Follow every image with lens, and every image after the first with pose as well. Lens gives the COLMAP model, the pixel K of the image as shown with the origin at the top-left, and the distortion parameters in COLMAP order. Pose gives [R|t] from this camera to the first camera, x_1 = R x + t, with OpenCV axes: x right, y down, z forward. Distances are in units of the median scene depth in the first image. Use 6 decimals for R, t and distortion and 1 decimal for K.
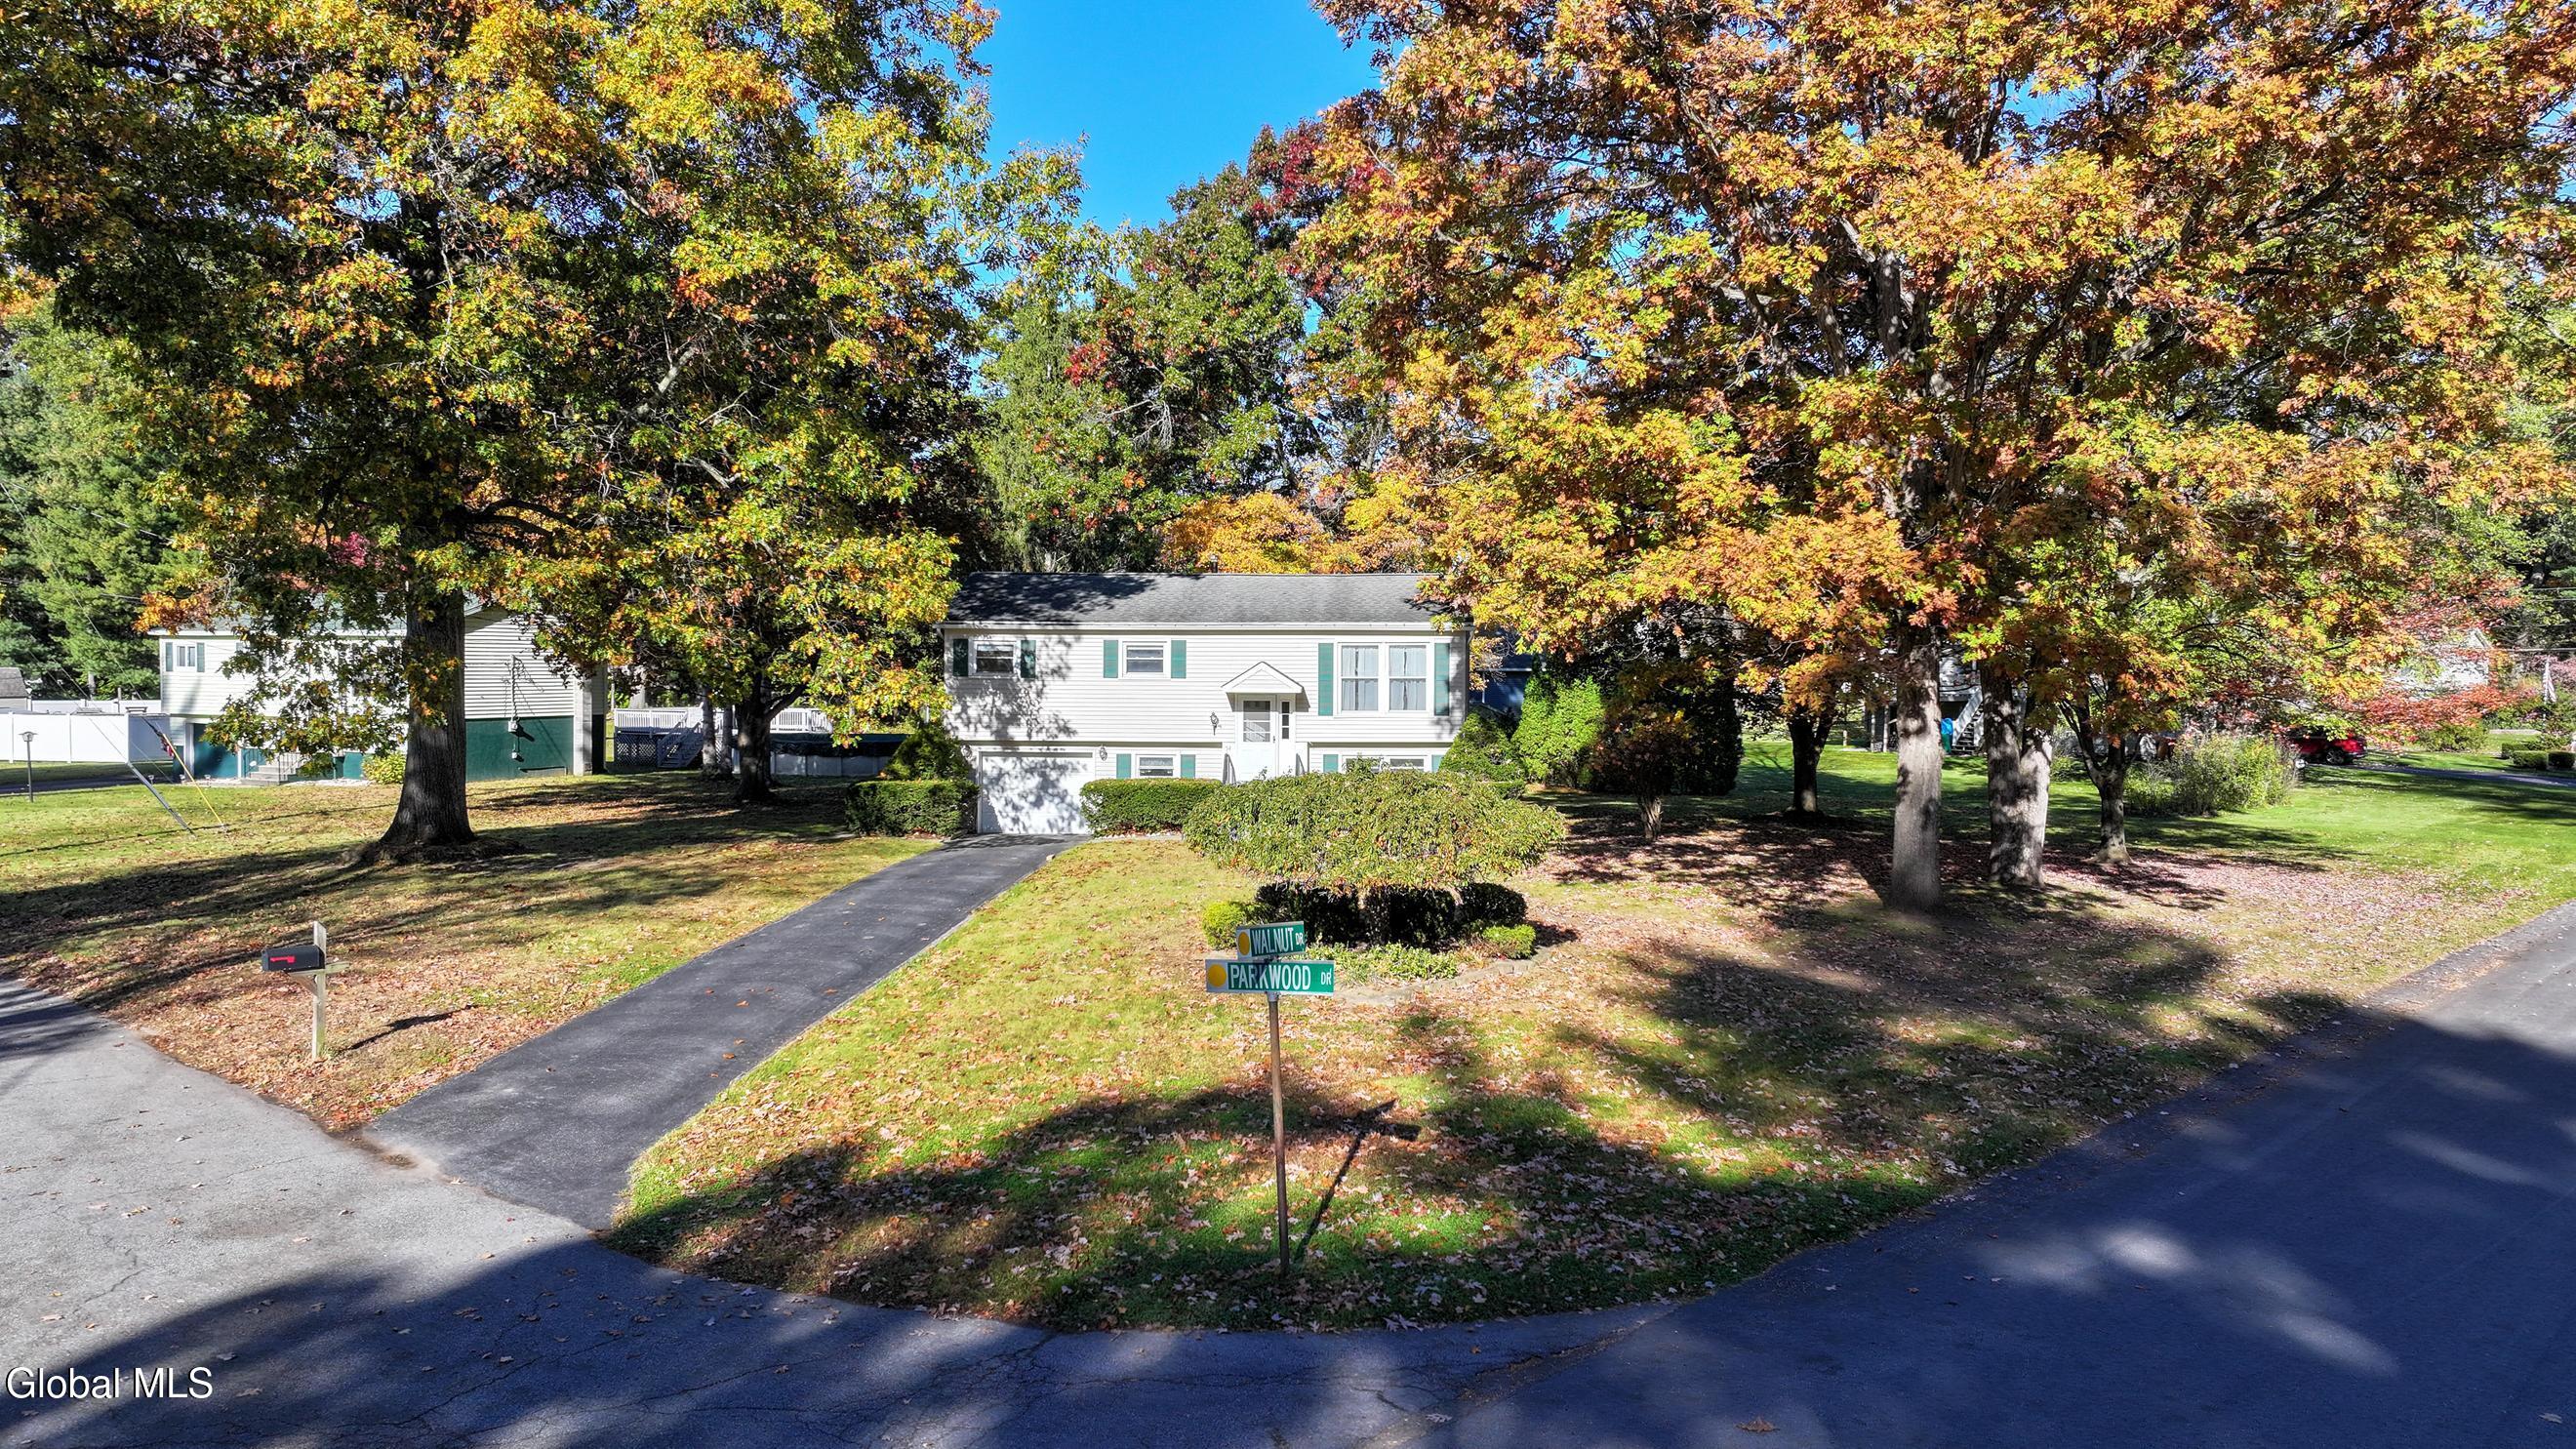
lens RADIAL K [[1802.8, 0, 1296.8], [0, 1802.8, 726.7], [0, 0, 1]] dist [0.001033, 0.000477]
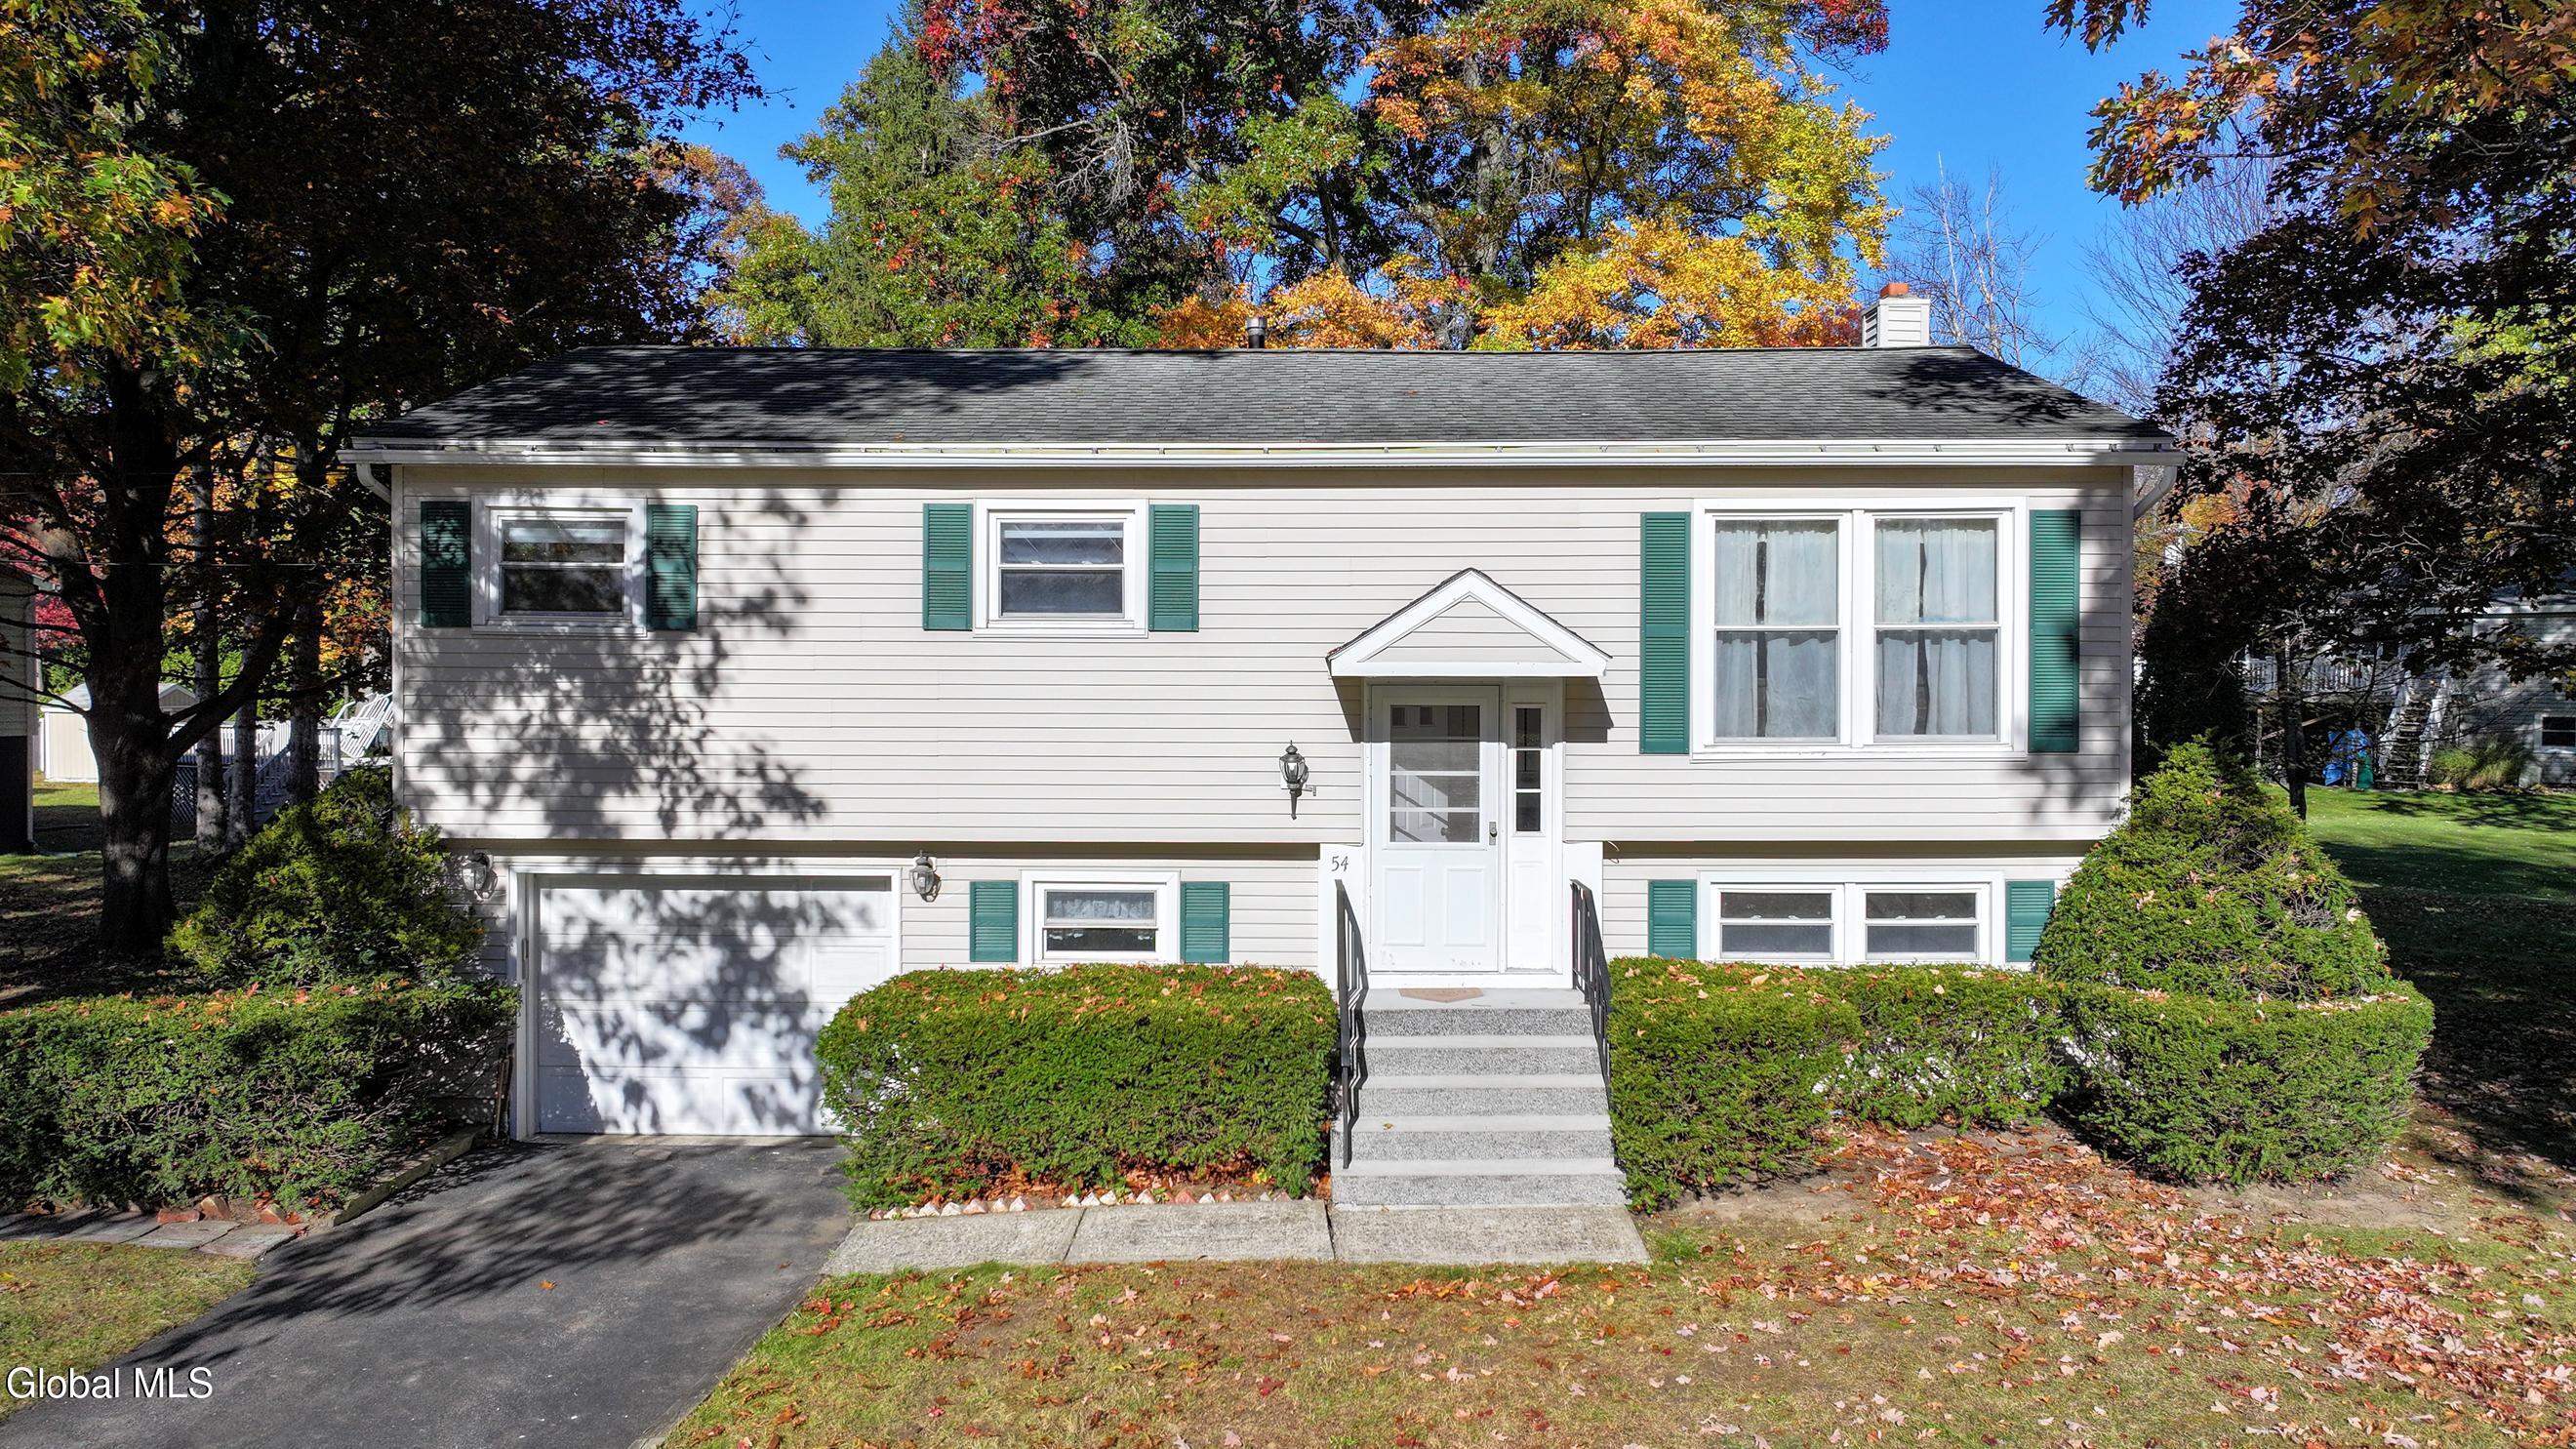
lens RADIAL K [[1802.8, 0, 1296.8], [0, 1802.8, 726.7], [0, 0, 1]] dist [0.001033, 0.000477]
pose [[0.999641, -0.003172, 0.026600, -0.053075], [0.003290, 0.999985, -0.004393, -0.009532], [-0.026585, 0.004478, 0.999637, 0.697852]]
